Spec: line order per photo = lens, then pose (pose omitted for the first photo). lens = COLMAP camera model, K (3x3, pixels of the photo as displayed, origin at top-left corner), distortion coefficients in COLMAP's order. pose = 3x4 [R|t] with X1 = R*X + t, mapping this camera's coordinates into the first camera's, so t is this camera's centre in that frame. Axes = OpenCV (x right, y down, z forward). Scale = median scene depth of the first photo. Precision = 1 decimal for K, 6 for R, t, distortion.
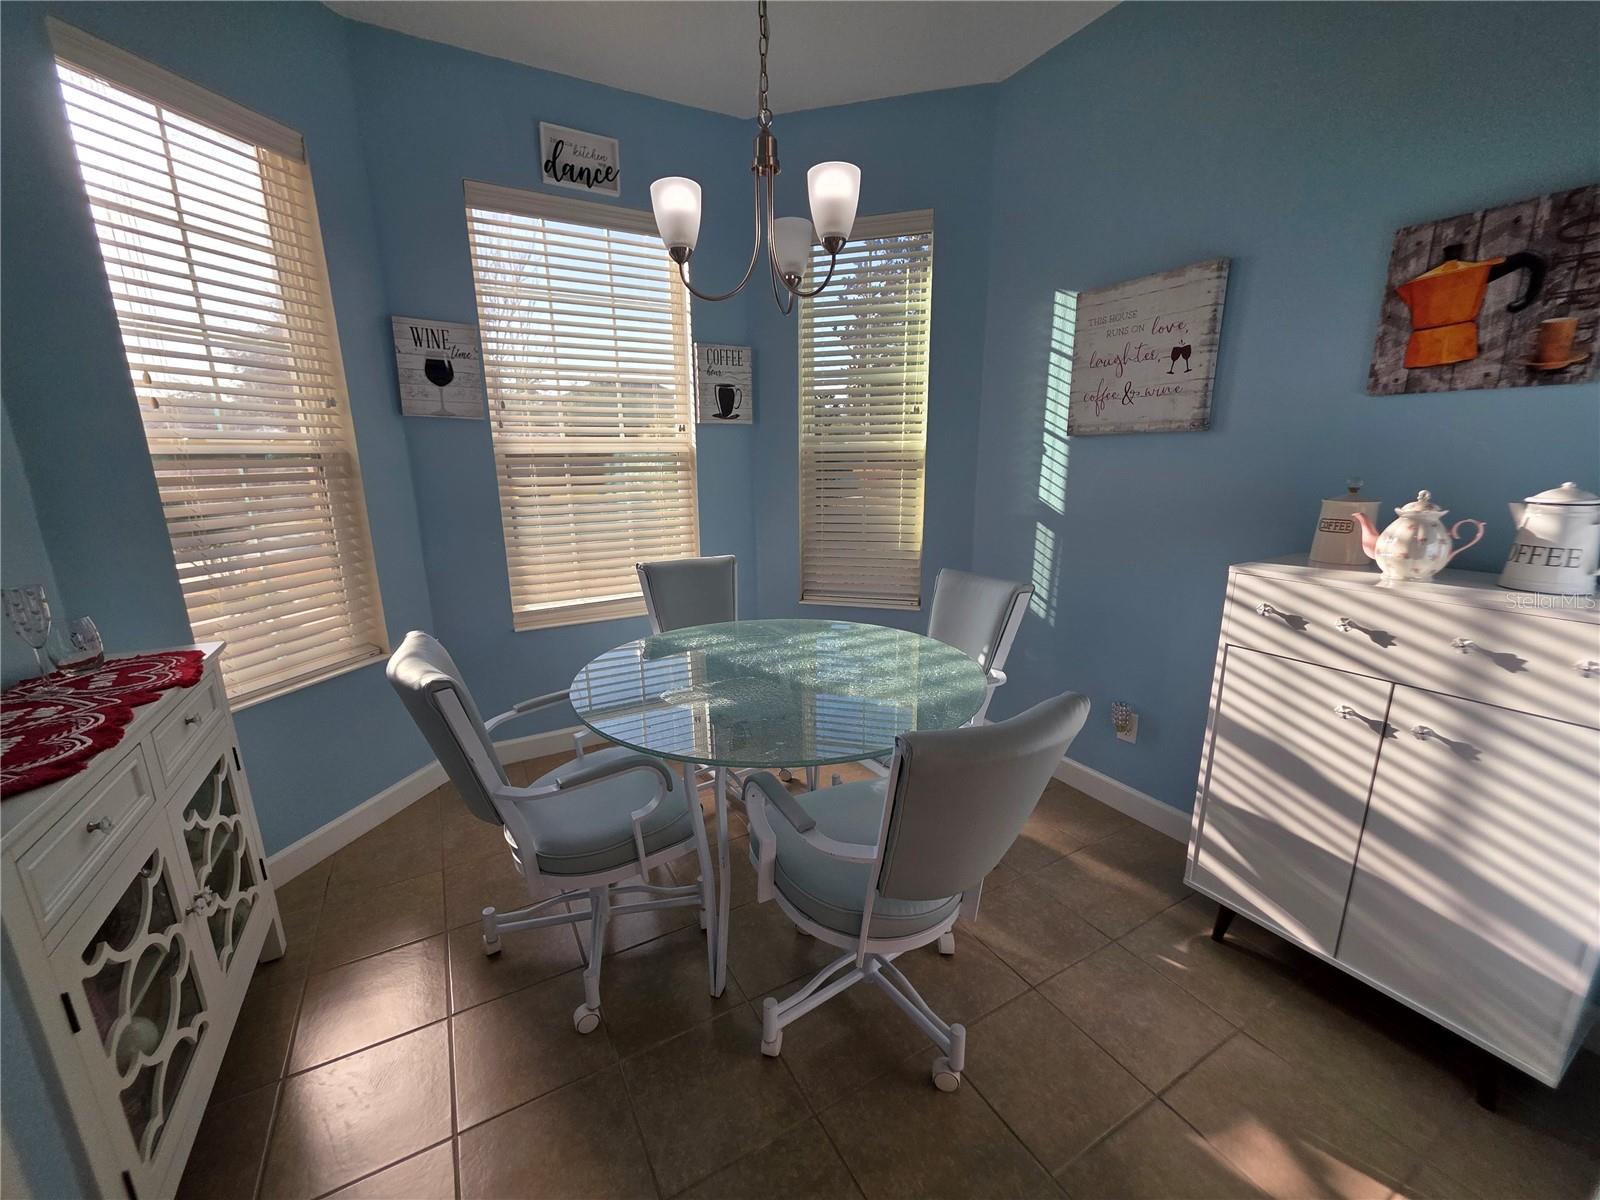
lens RADIAL K [[644.2, 0, 796.3], [0, 644.2, 607.0], [0, 0, 1]] dist [0.002477, -0.001258]
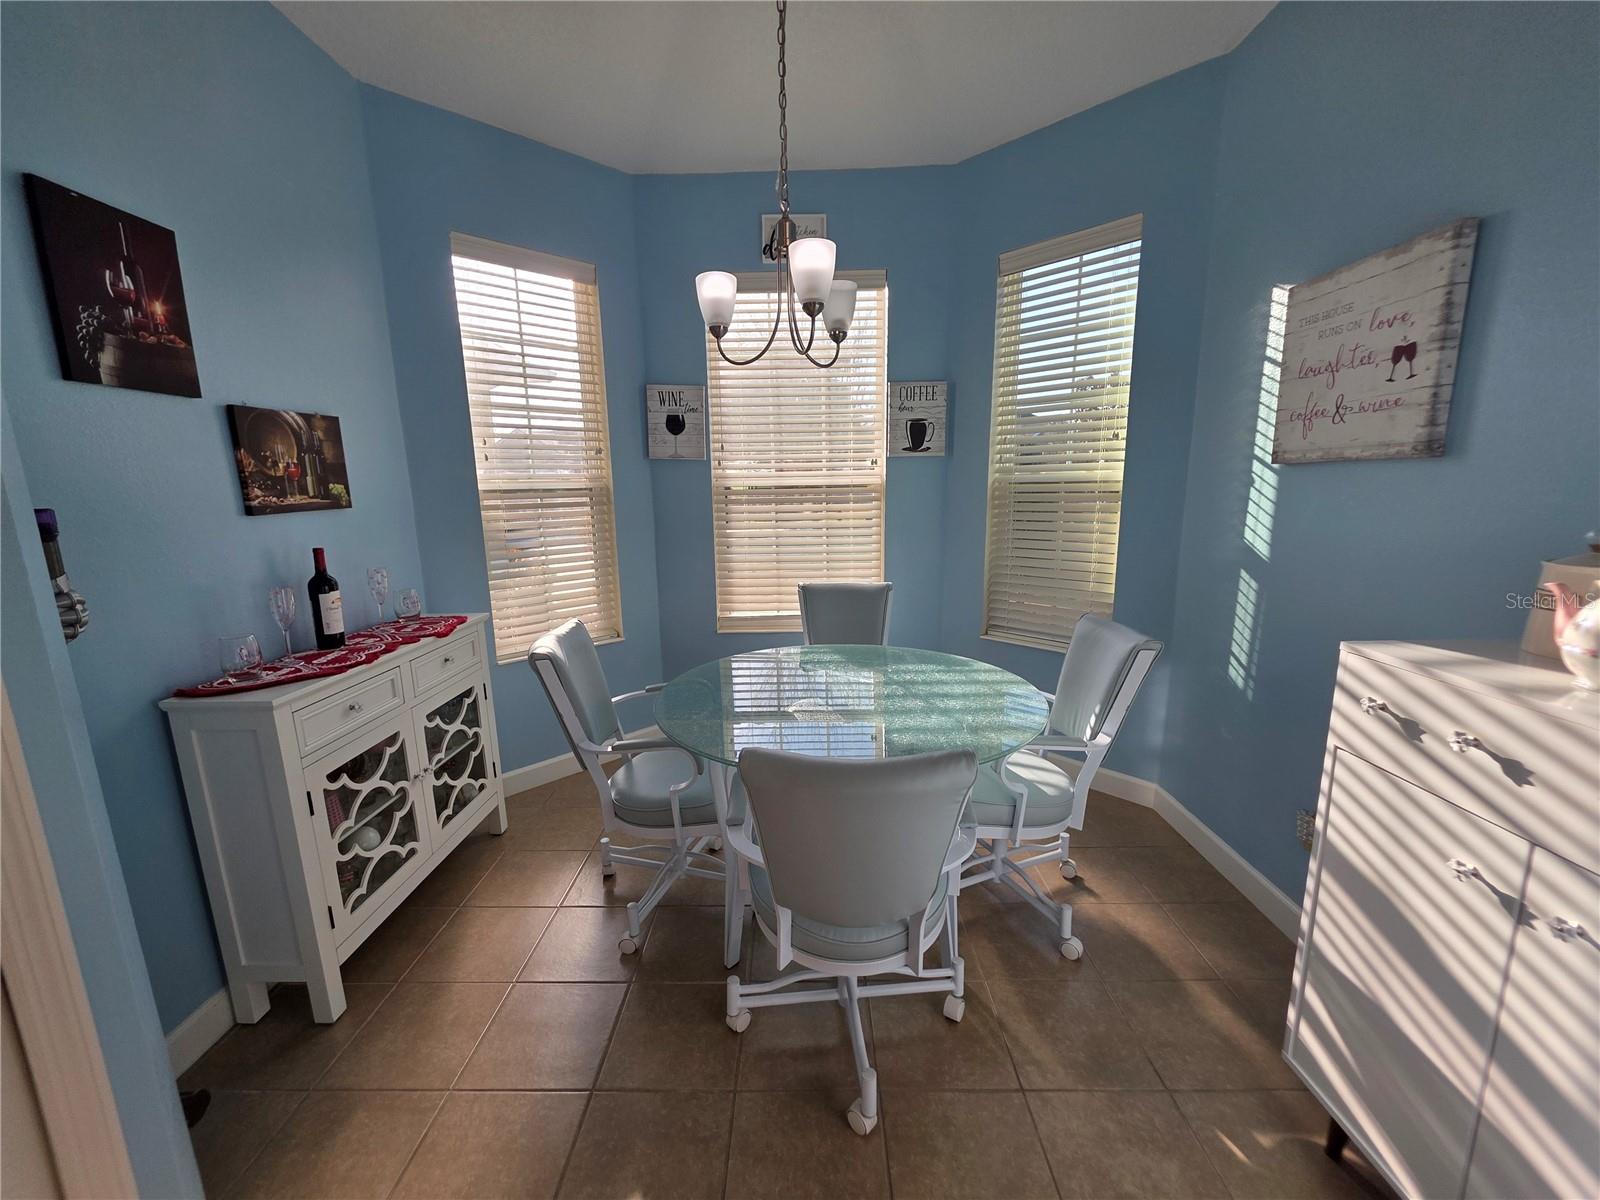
lens RADIAL K [[644.2, 0, 796.3], [0, 644.2, 607.0], [0, 0, 1]] dist [0.002477, -0.001258]
pose [[0.862976, 0.091343, -0.496919, 0.380731], [-0.109329, 0.993980, -0.007154, -0.022711], [0.493274, 0.060501, 0.867768, 0.031188]]
